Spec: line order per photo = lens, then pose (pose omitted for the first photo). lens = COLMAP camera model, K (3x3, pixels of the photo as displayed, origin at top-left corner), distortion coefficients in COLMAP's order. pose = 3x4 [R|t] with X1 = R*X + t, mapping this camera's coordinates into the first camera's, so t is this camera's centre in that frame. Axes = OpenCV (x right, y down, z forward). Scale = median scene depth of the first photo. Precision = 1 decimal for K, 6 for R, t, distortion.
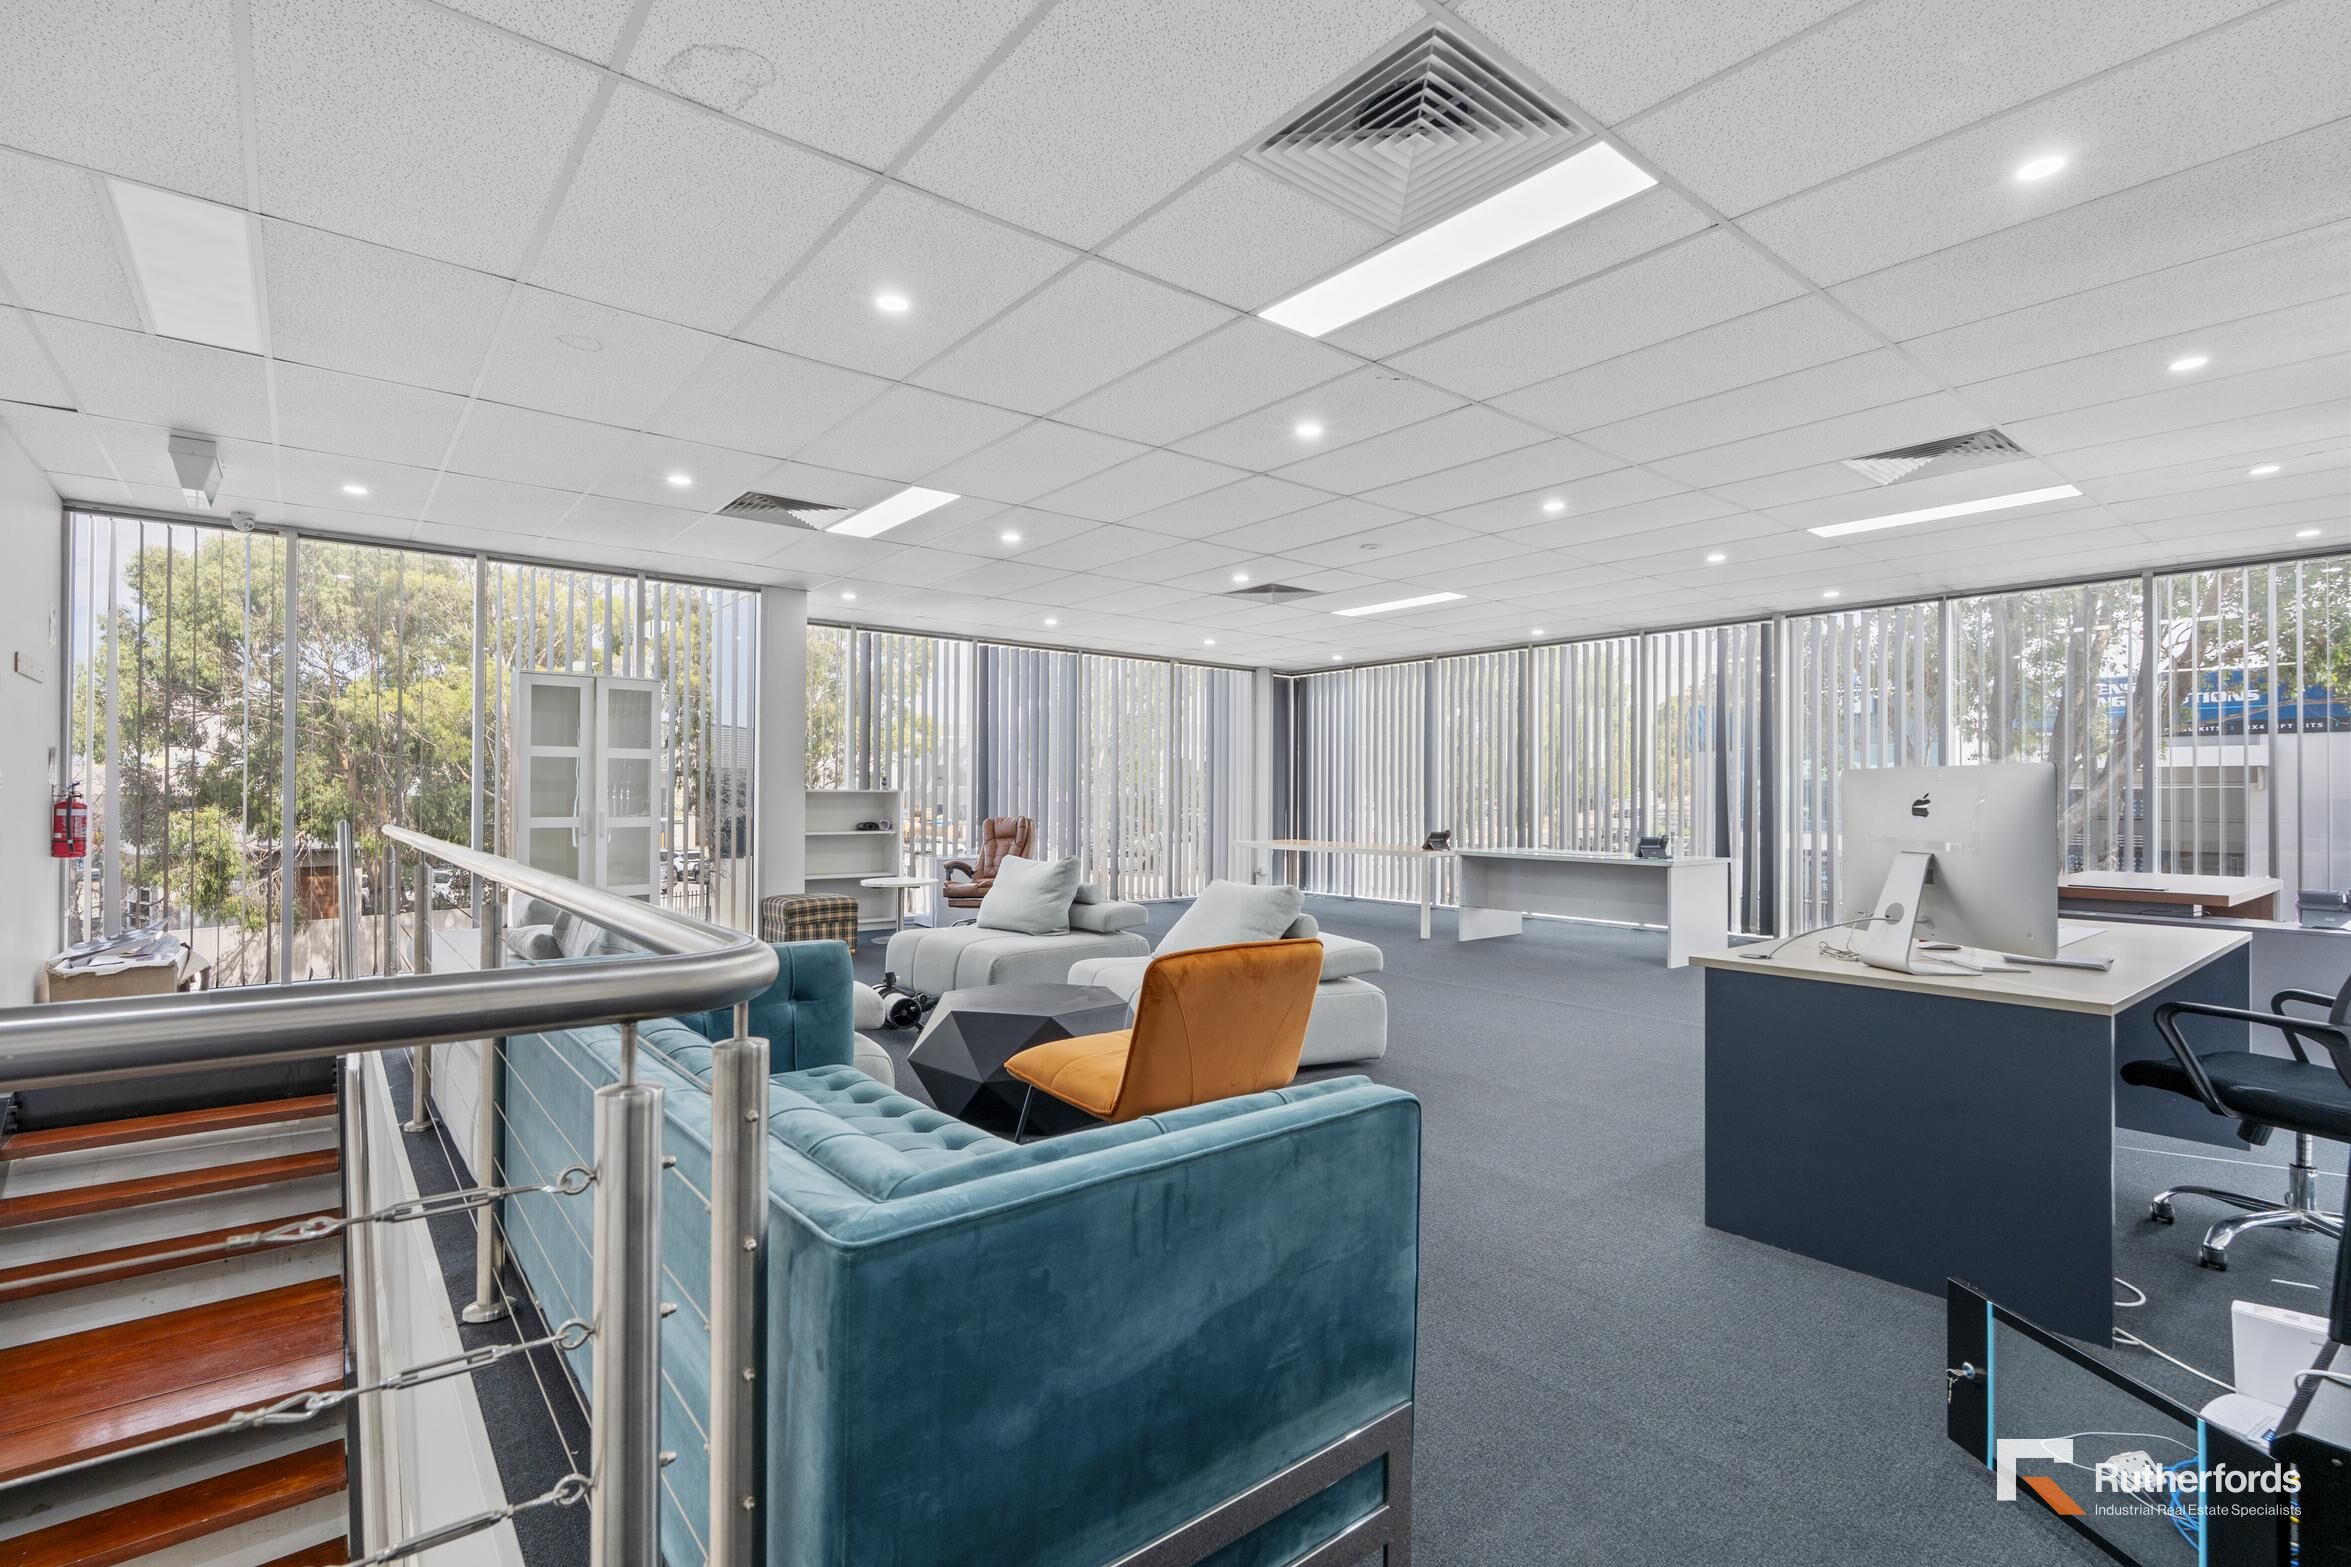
lens RADIAL K [[1073.9, 0, 1171.1], [0, 1073.9, 770.1], [0, 0, 1]] dist [-0.002145, -0.000295]
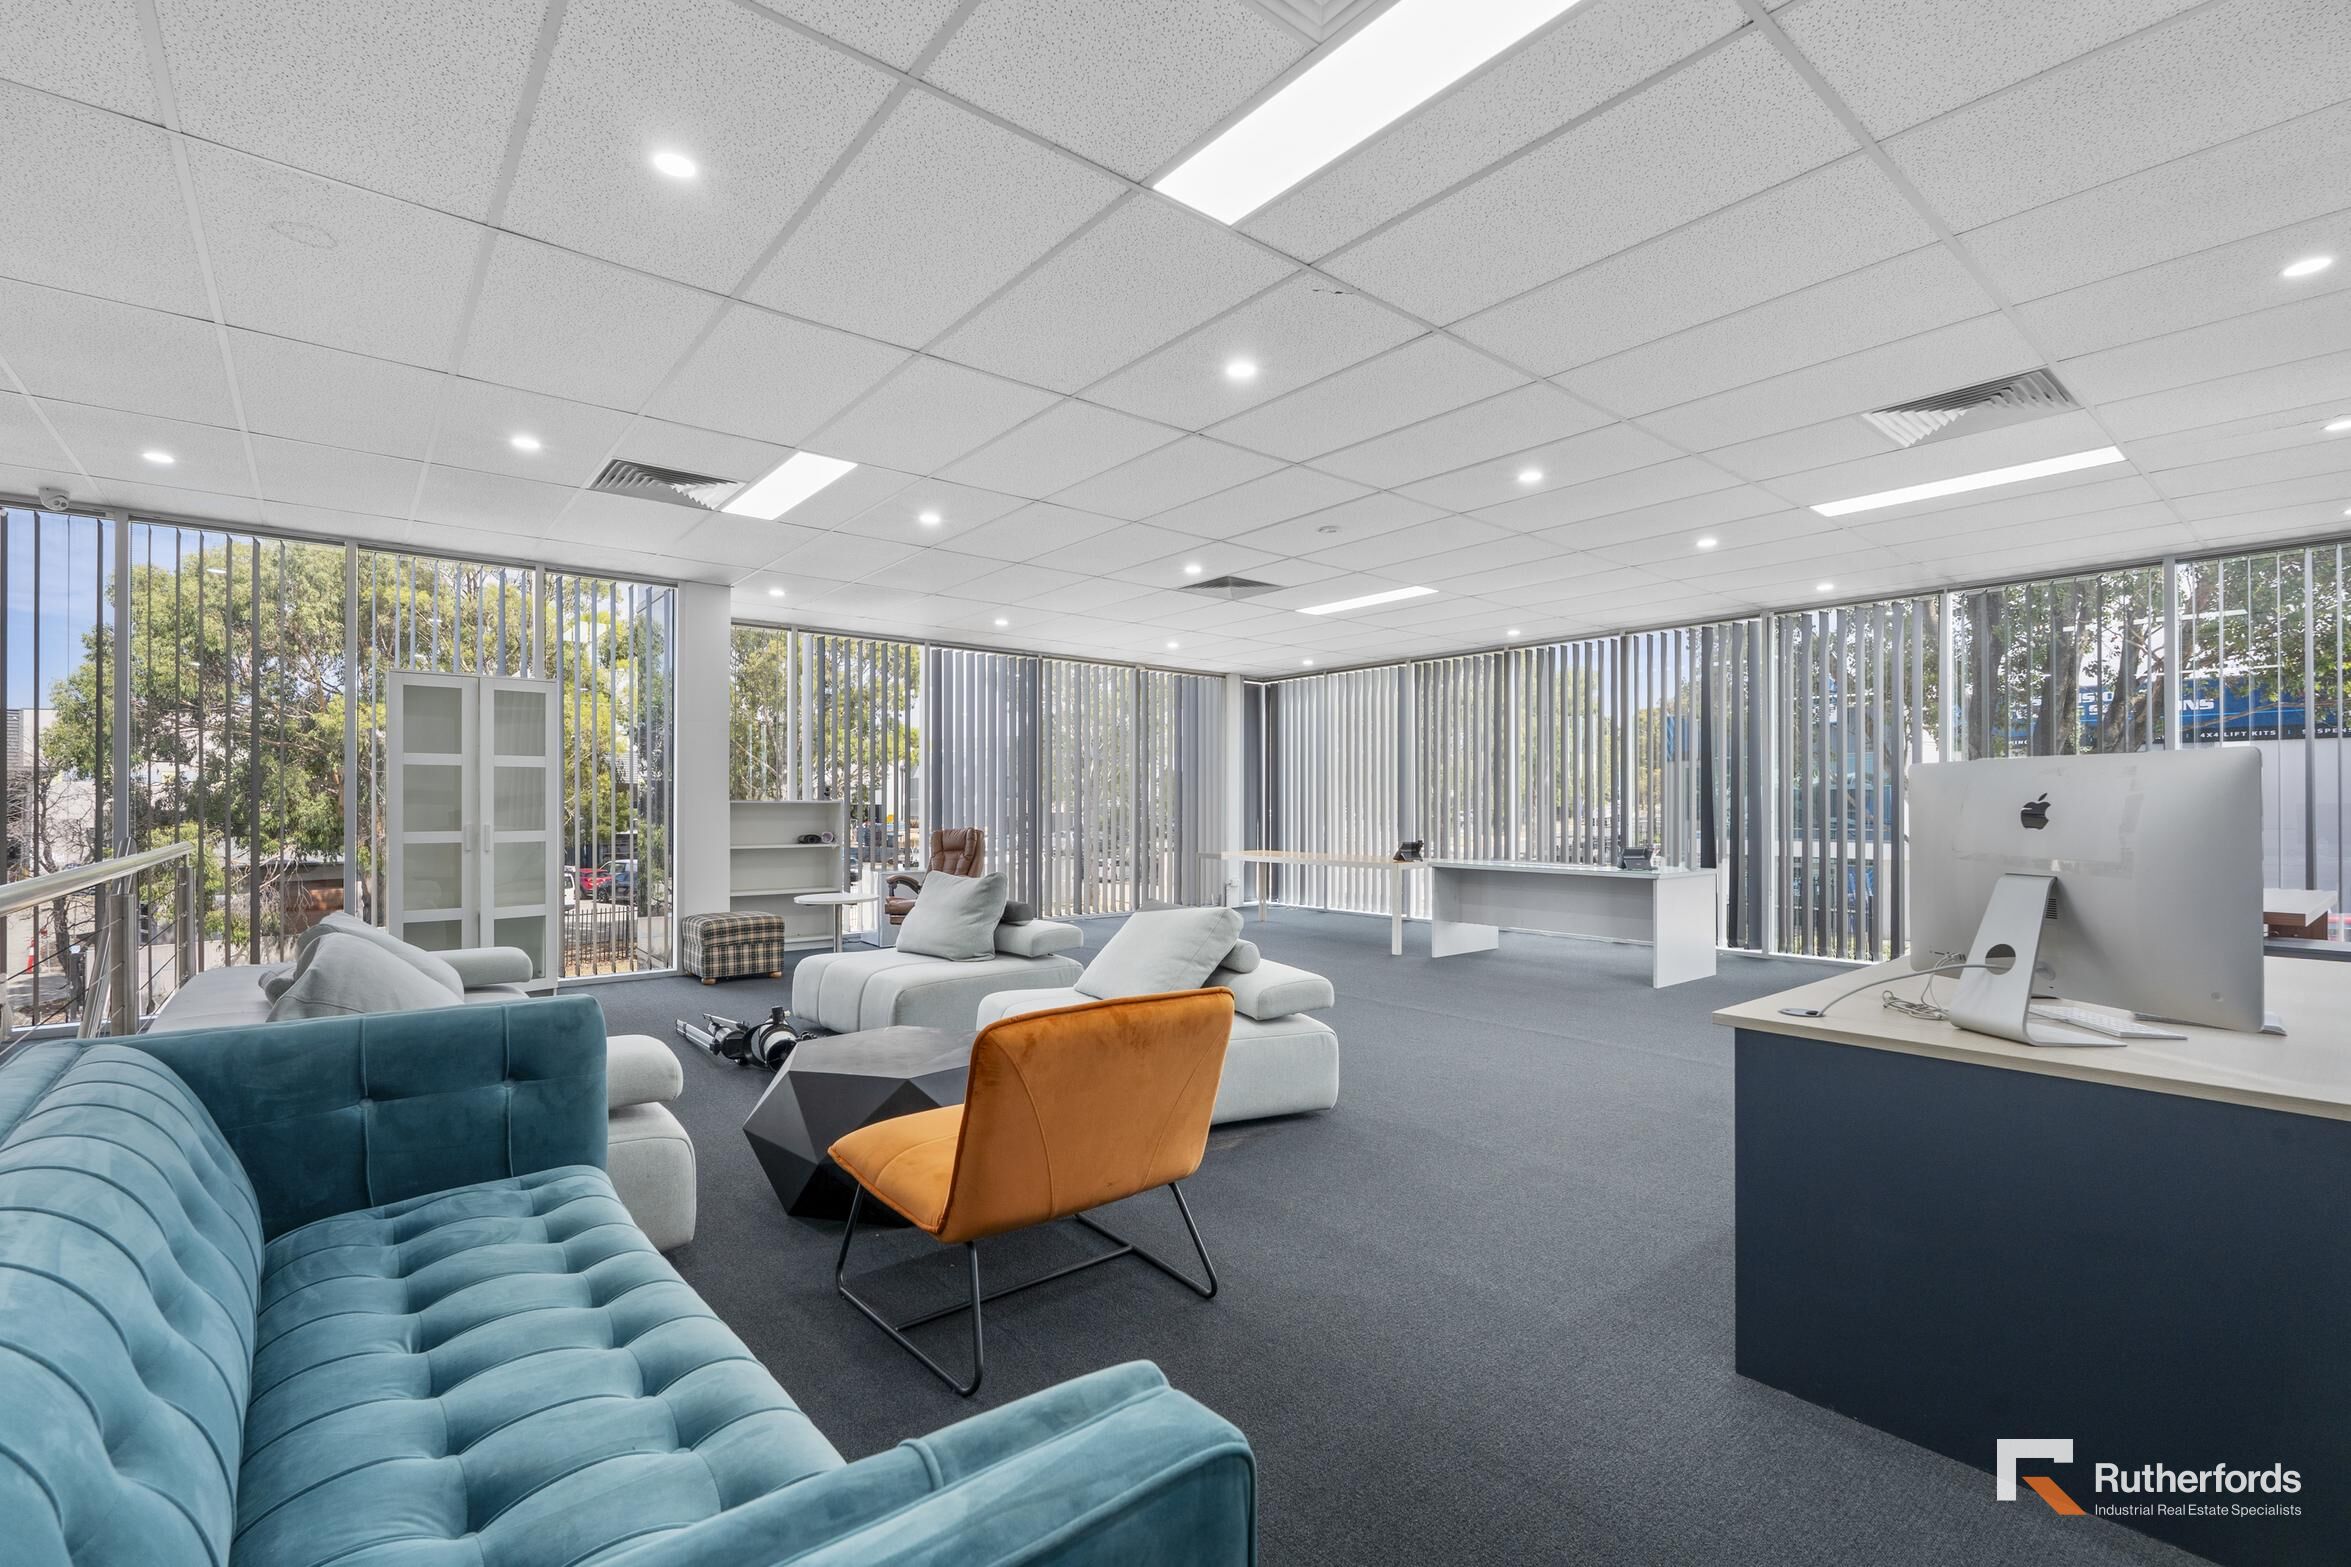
lens RADIAL K [[1020.3, 0, 1177.0], [0, 1020.3, 786.1], [0, 0, 1]] dist [-0.008173, 0.002885]
pose [[0.999953, -0.004156, 0.008749, 0.040445], [0.004125, 0.999985, 0.003583, 0.004400], [-0.008763, -0.003547, 0.999955, 0.115548]]
